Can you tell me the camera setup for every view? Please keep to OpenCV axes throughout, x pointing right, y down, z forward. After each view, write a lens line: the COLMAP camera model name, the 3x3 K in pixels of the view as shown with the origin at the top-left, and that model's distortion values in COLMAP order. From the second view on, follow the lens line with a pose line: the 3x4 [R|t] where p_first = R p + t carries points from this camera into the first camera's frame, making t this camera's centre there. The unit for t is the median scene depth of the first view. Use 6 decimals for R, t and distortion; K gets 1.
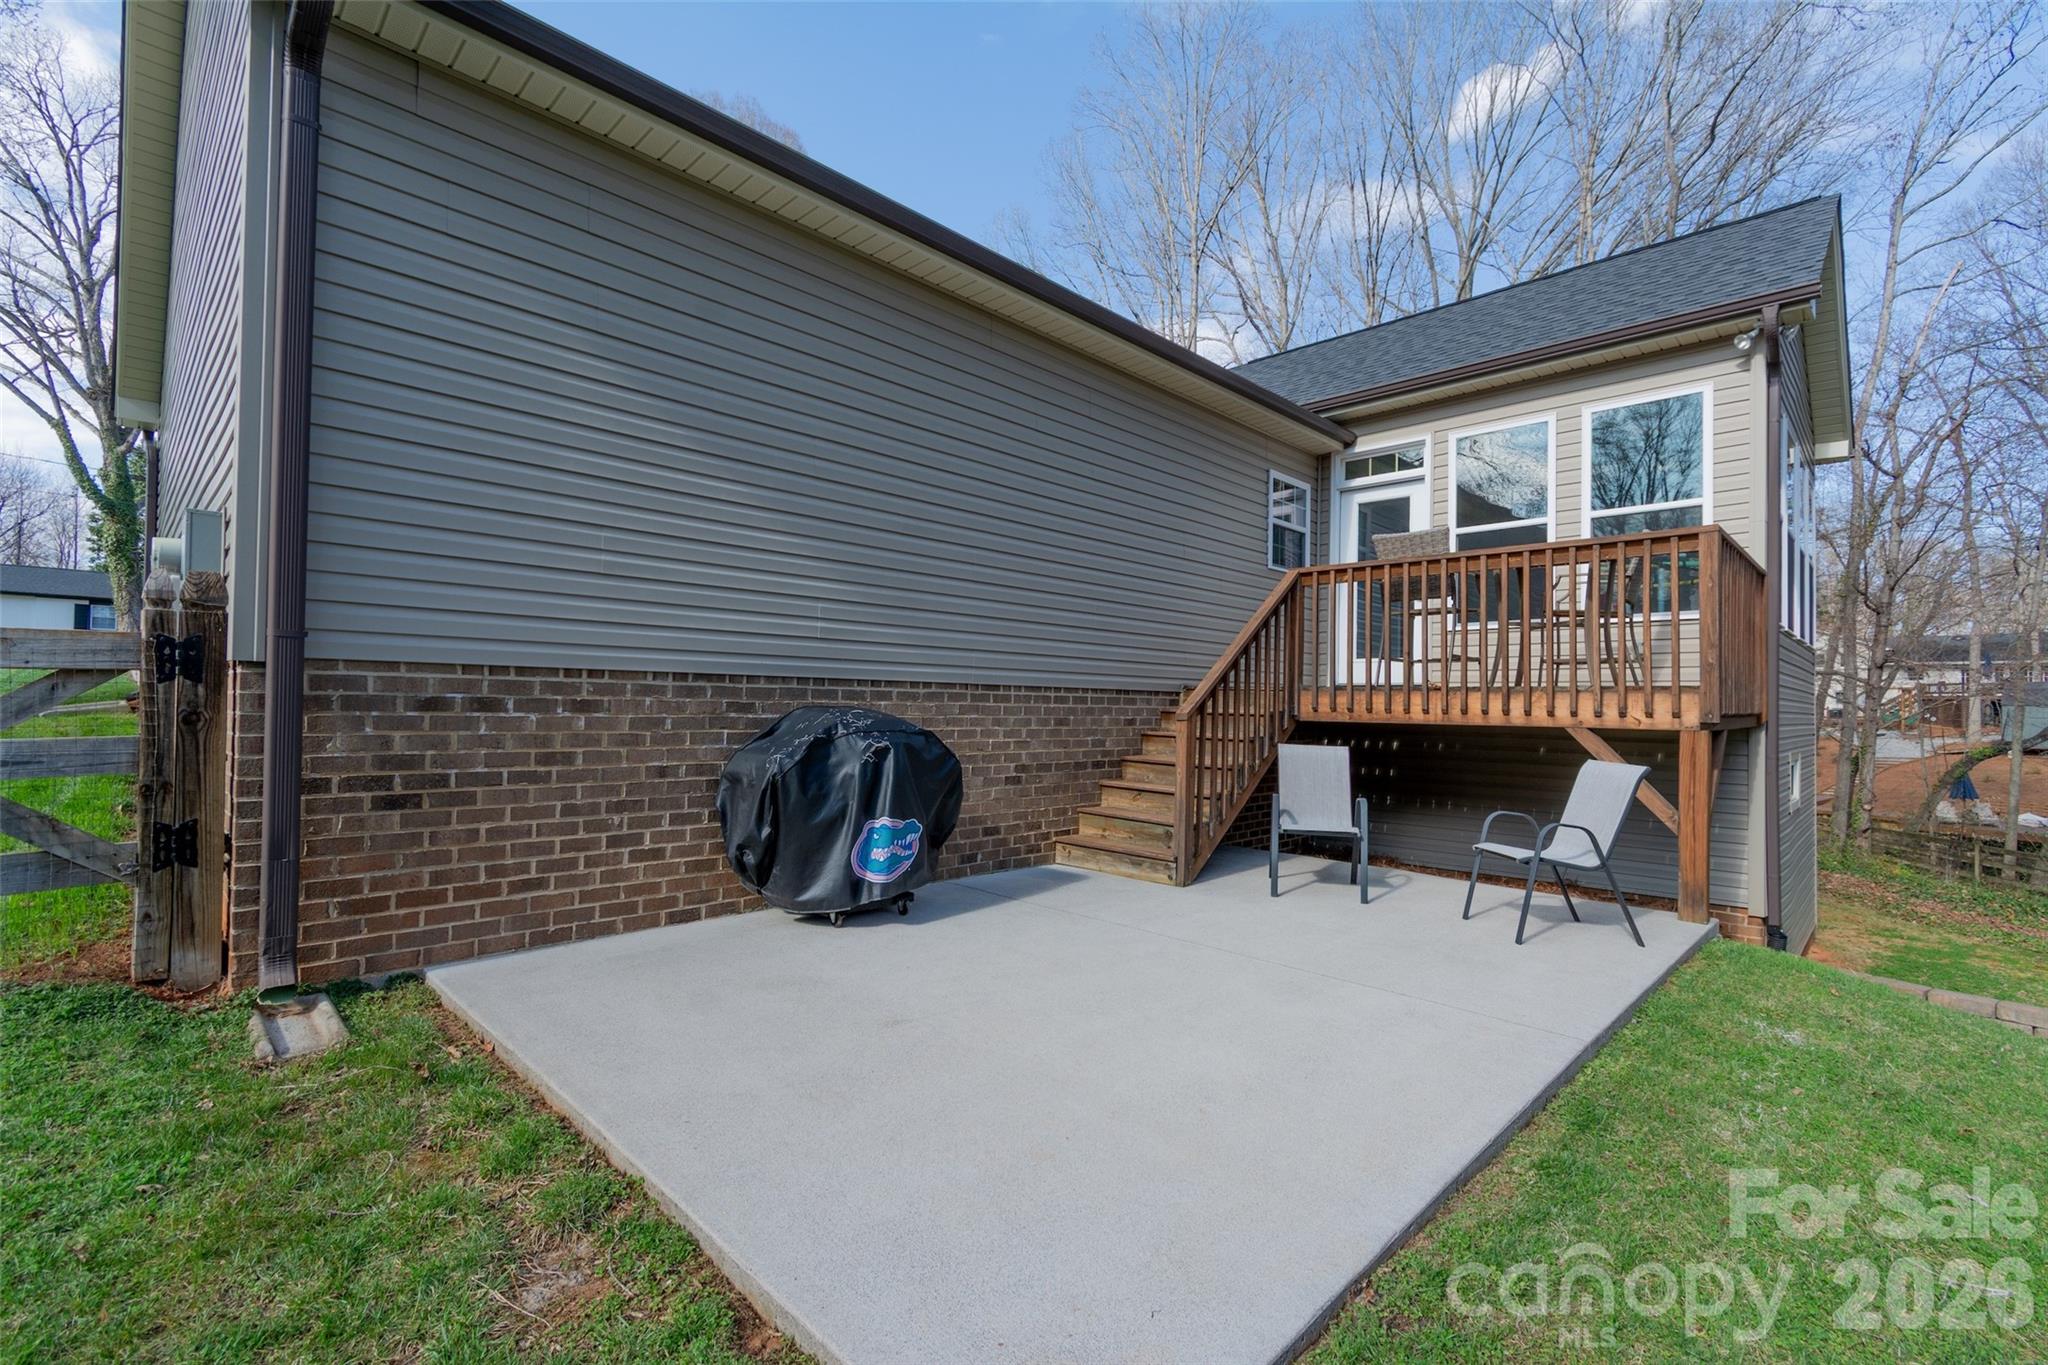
lens RADIAL K [[903.7, 0, 1036.6], [0, 903.7, 690.9], [0, 0, 1]] dist [0.001494, 0.000003]
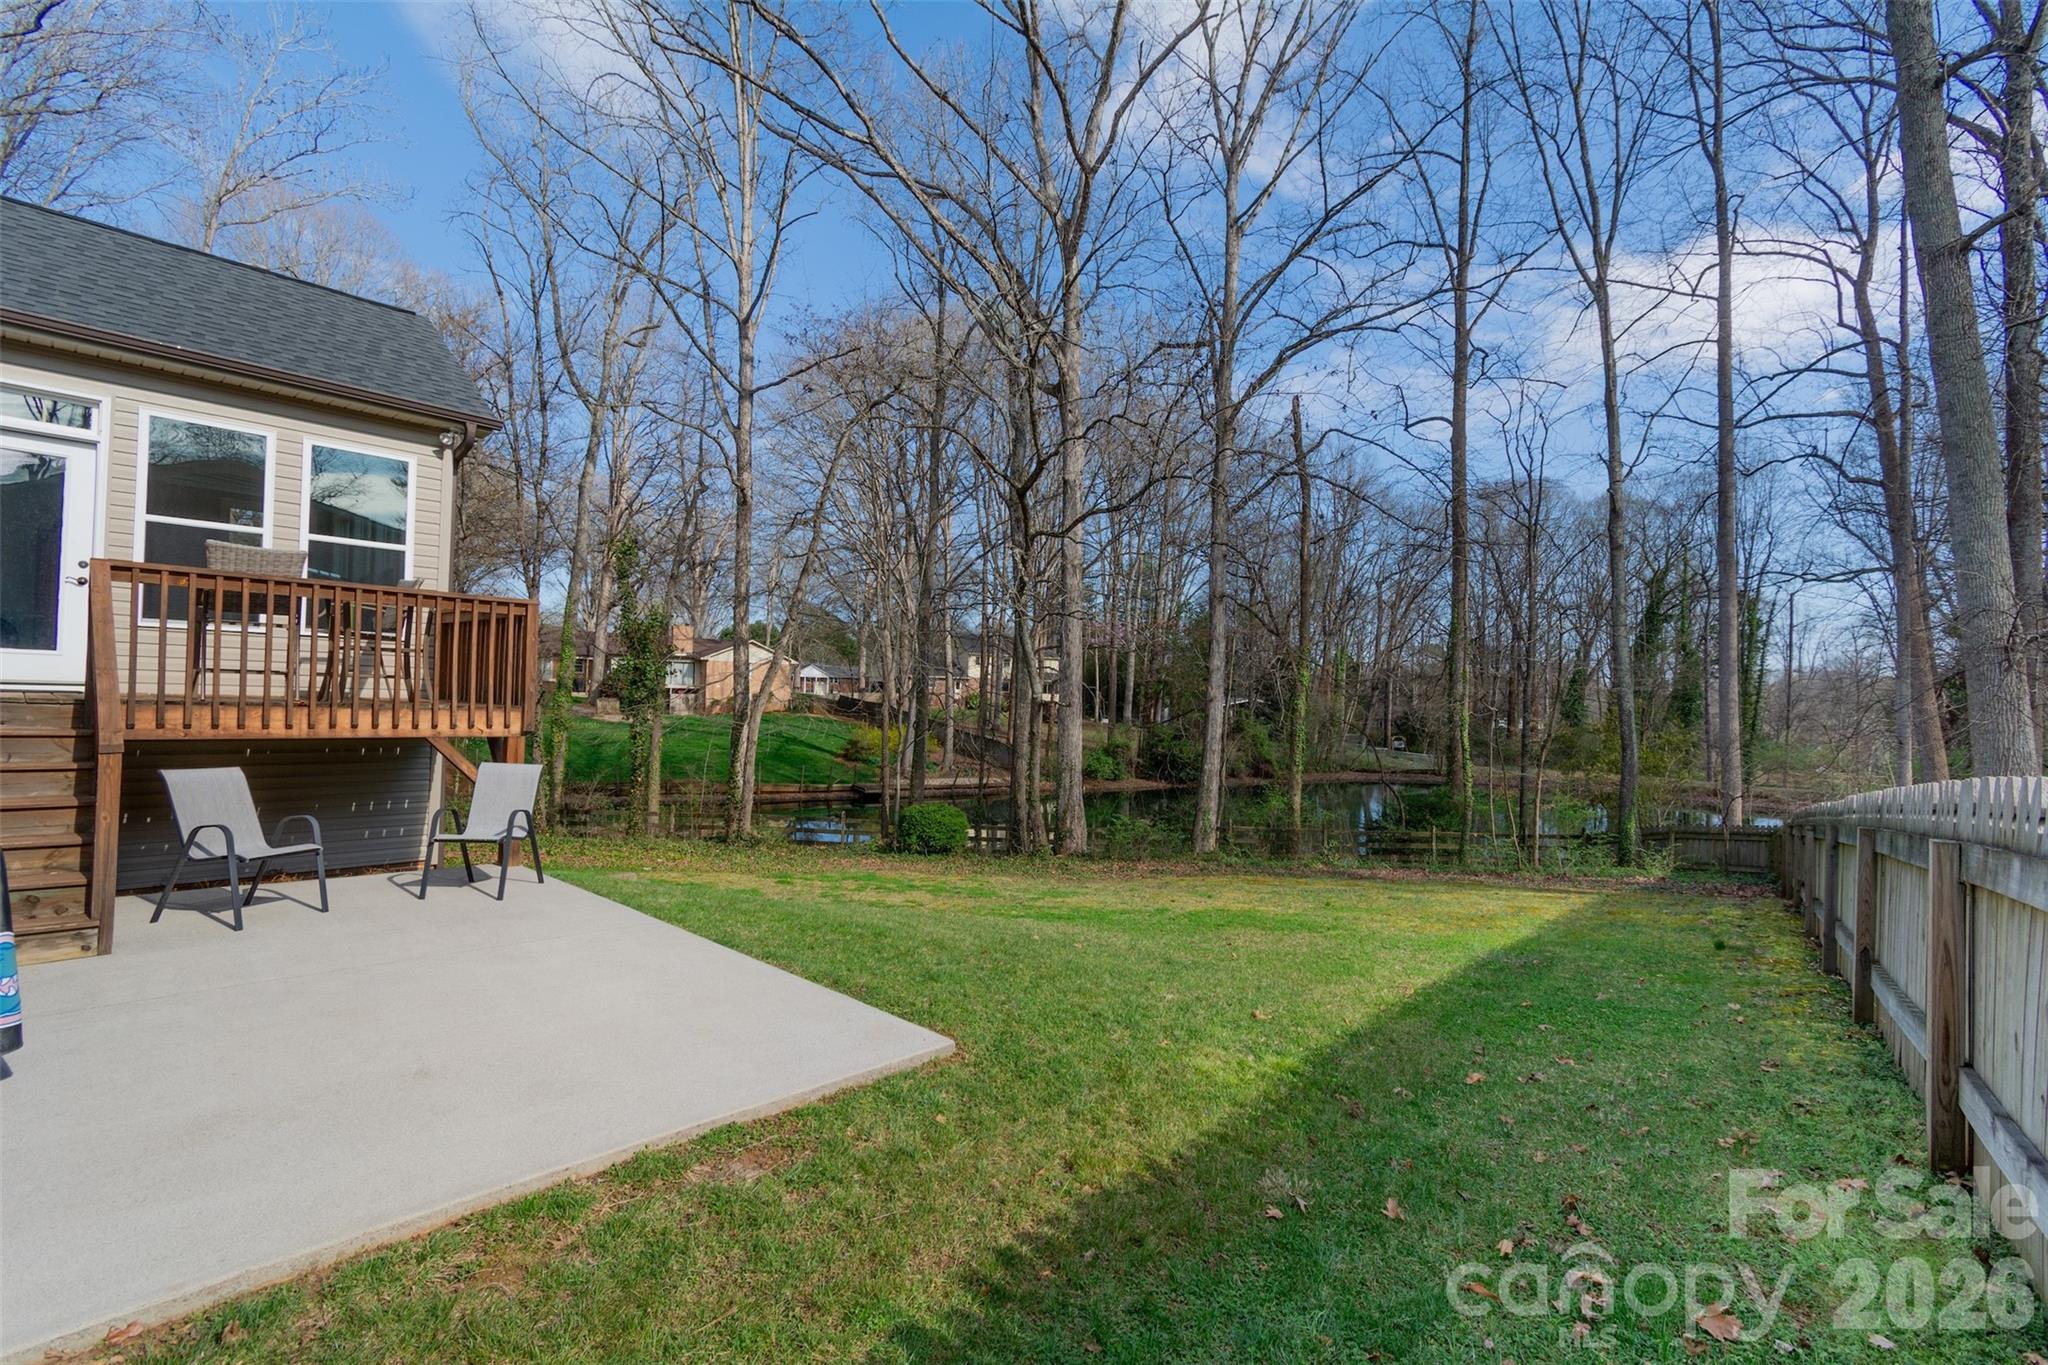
lens RADIAL K [[903.7, 0, 1036.6], [0, 903.7, 690.9], [0, 0, 1]] dist [0.001494, 0.000003]
pose [[-0.015524, 0.020932, 0.999660, -0.590463], [-0.018314, 0.999607, -0.021215, -0.010105], [-0.999712, -0.018637, -0.015135, 0.207532]]
